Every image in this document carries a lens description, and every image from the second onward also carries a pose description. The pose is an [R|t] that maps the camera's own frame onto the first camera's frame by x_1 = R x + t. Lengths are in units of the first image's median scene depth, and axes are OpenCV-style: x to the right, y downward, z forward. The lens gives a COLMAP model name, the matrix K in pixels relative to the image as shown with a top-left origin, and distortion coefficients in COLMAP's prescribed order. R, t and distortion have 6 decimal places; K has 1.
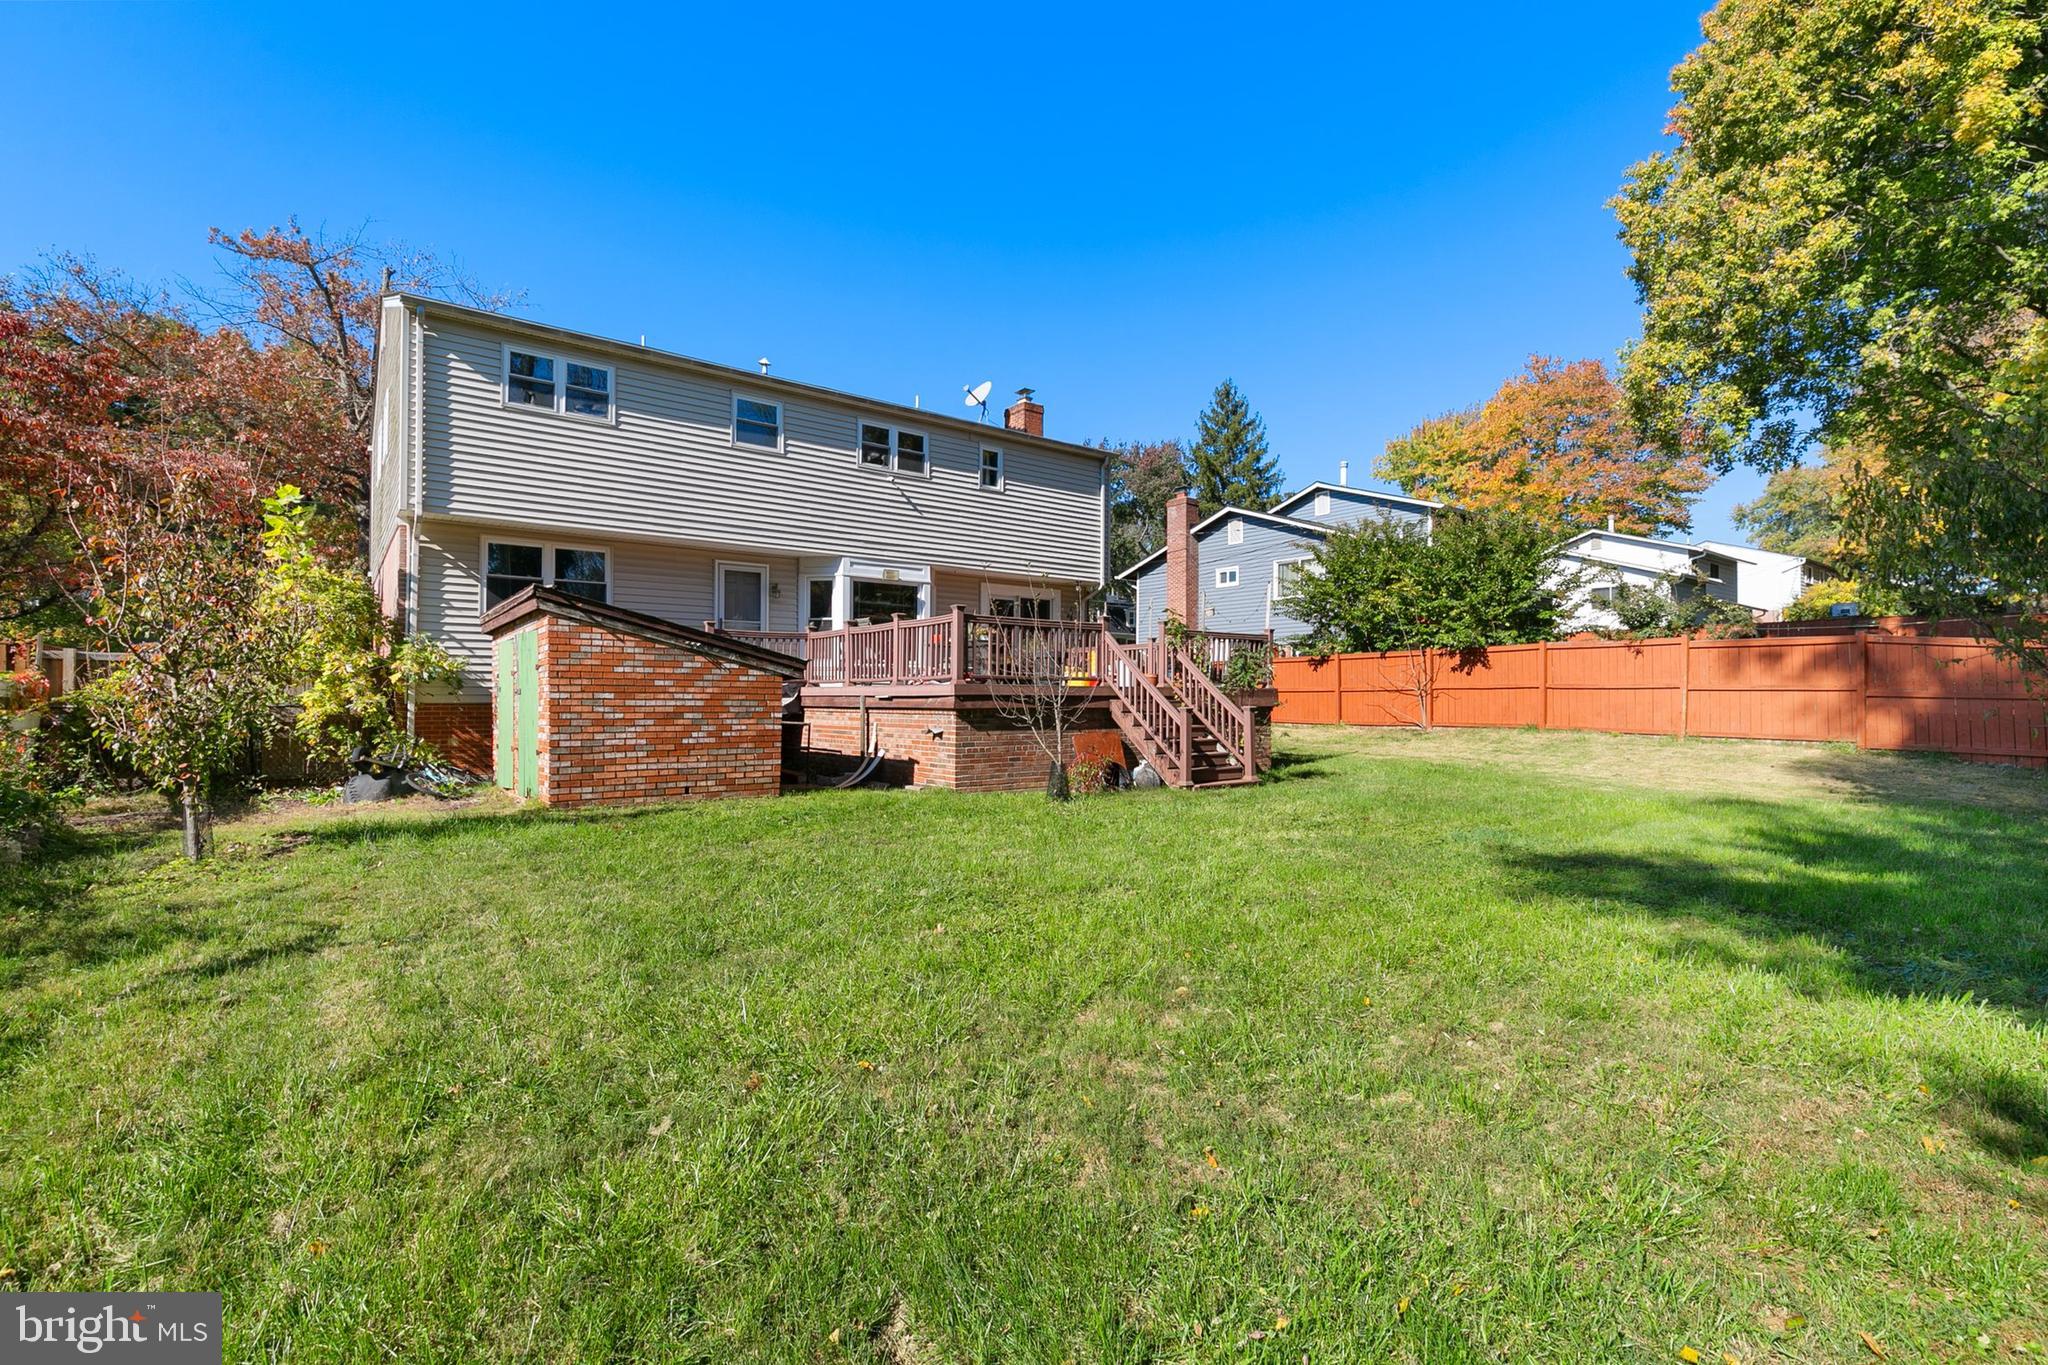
lens RADIAL K [[911.5, 0, 1024.0], [0, 911.5, 682.5], [0, 0, 1]] dist [-0.000198, -0.000467]
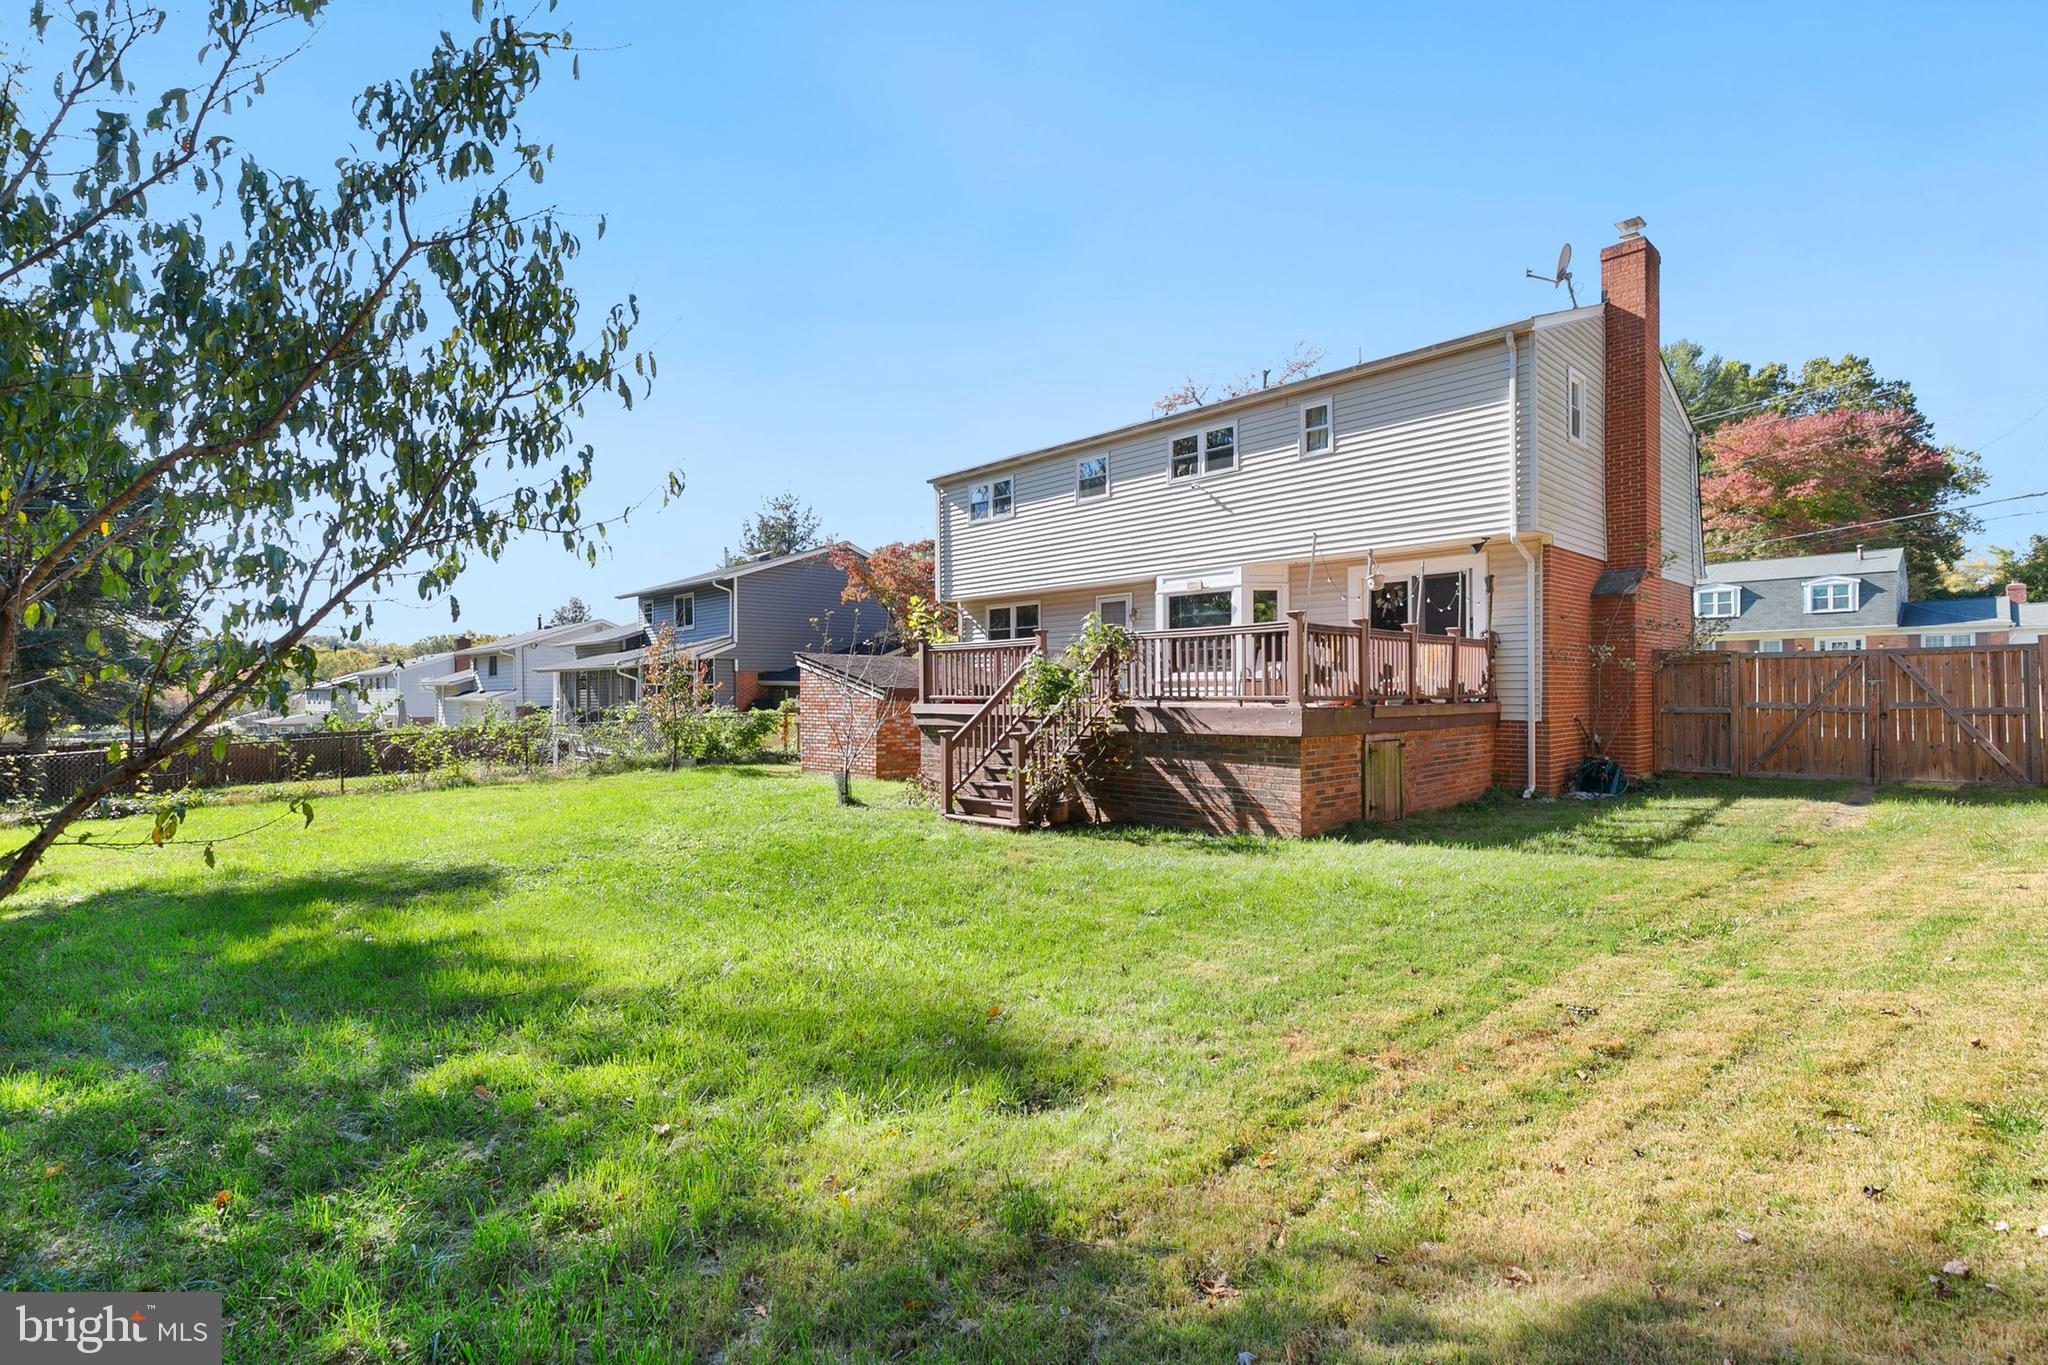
lens RADIAL K [[925.8, 0, 1020.3], [0, 925.8, 684.1], [0, 0, 1]] dist [0.008490, -0.001085]
pose [[0.111857, -0.010711, -0.993667, 1.042344], [0.019026, 0.999782, -0.008635, -0.009280], [0.993542, -0.017940, 0.112036, 0.896107]]
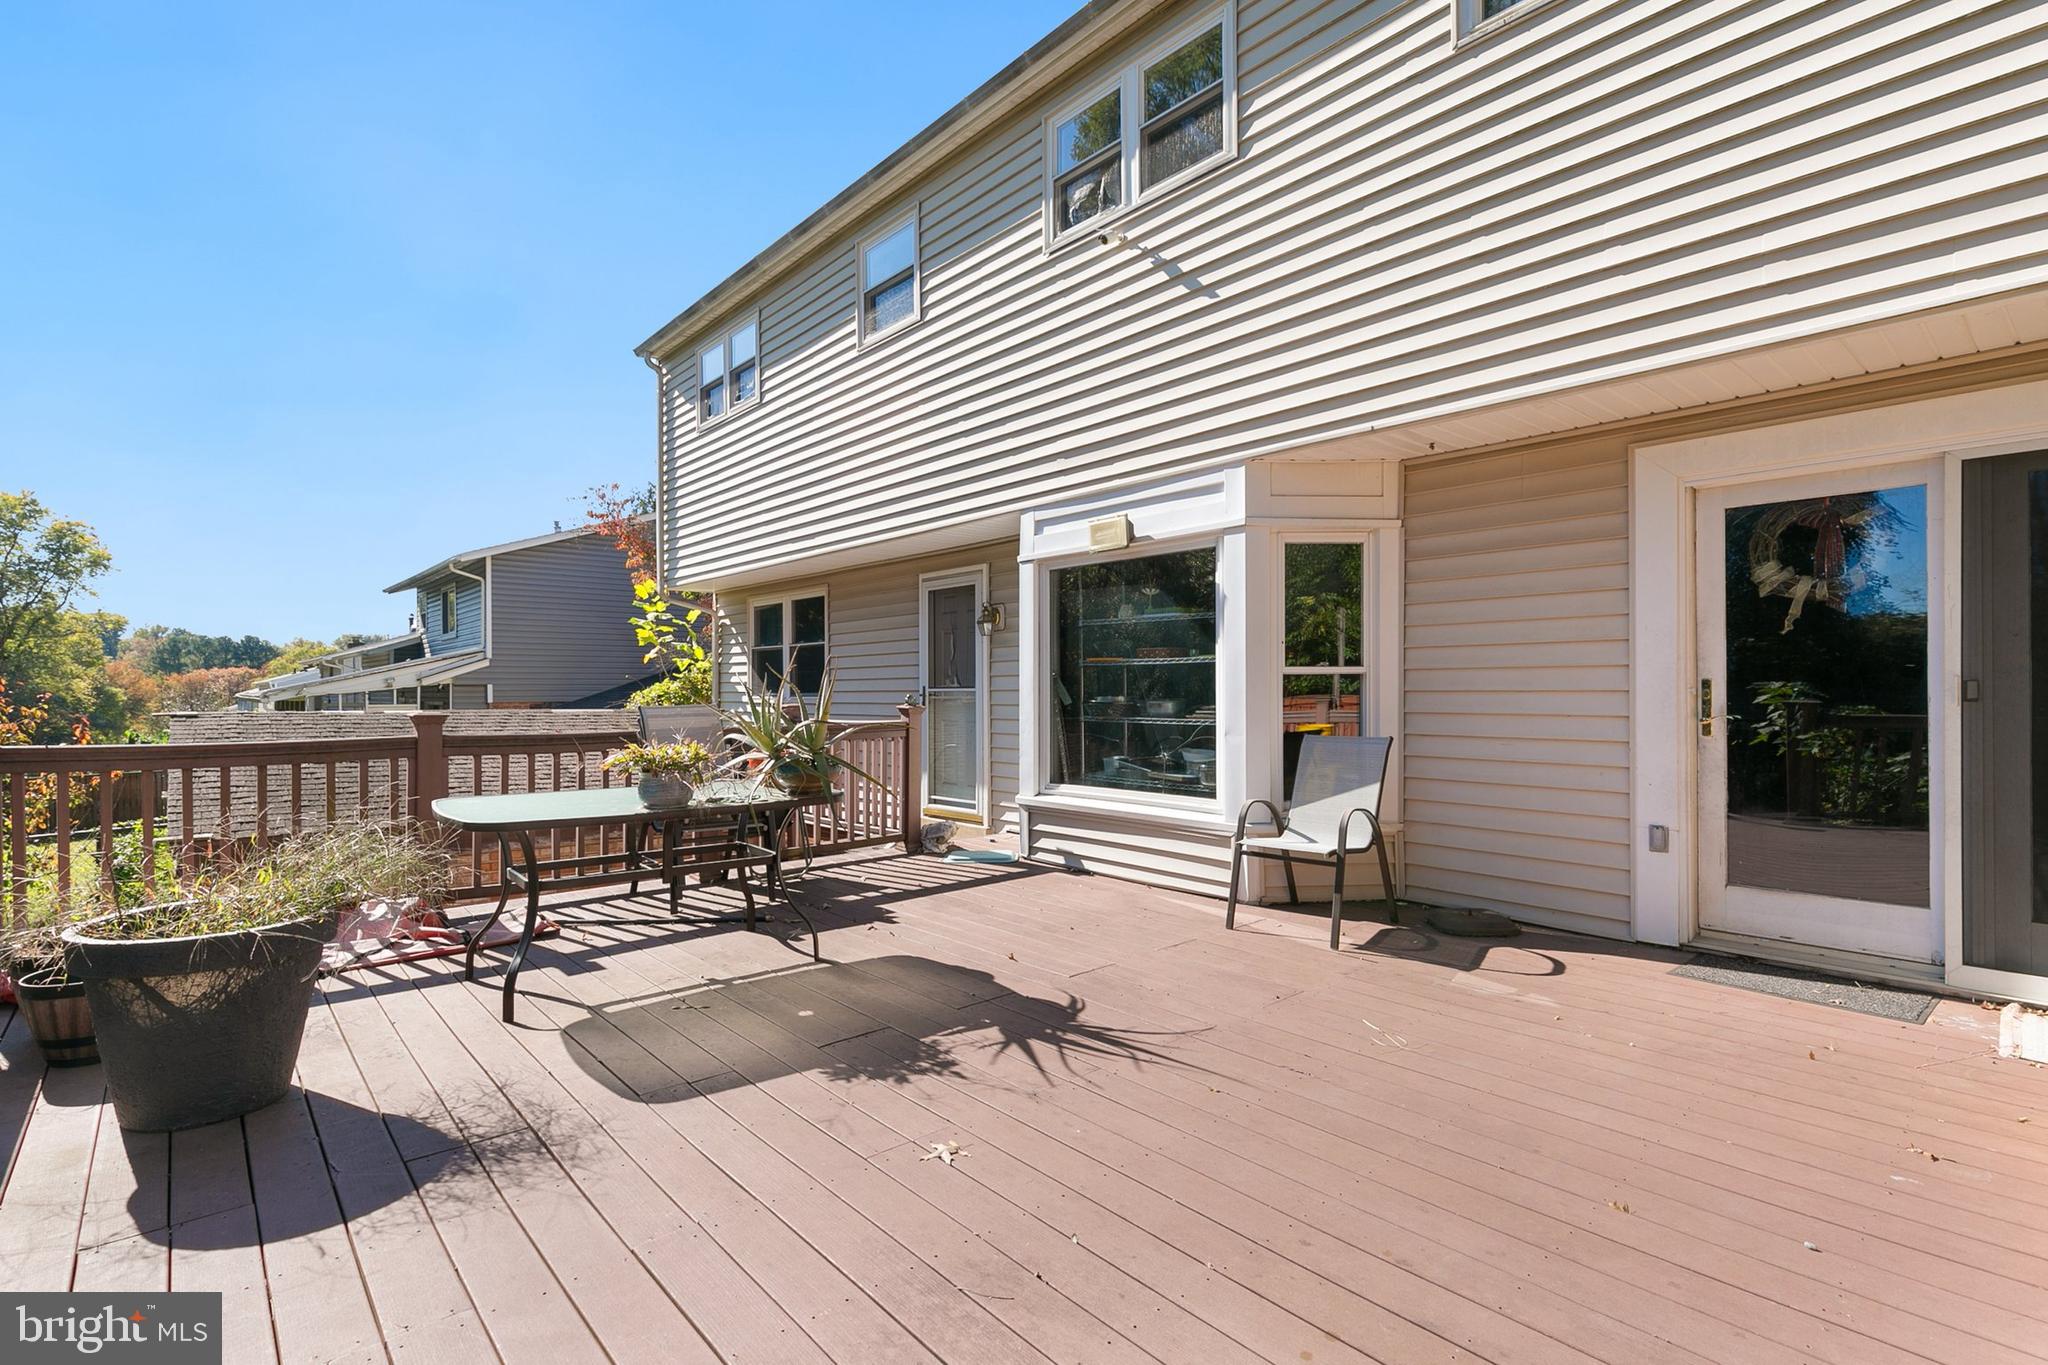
lens RADIAL K [[951.4, 0, 1011.4], [0, 951.4, 687.2], [0, 0, 1]] dist [0.011213, -0.000369]
pose [[0.055413, -0.005551, -0.998448, 0.245868], [0.018449, 0.999820, -0.004535, -0.078842], [0.998293, -0.018169, 0.055505, 1.206786]]
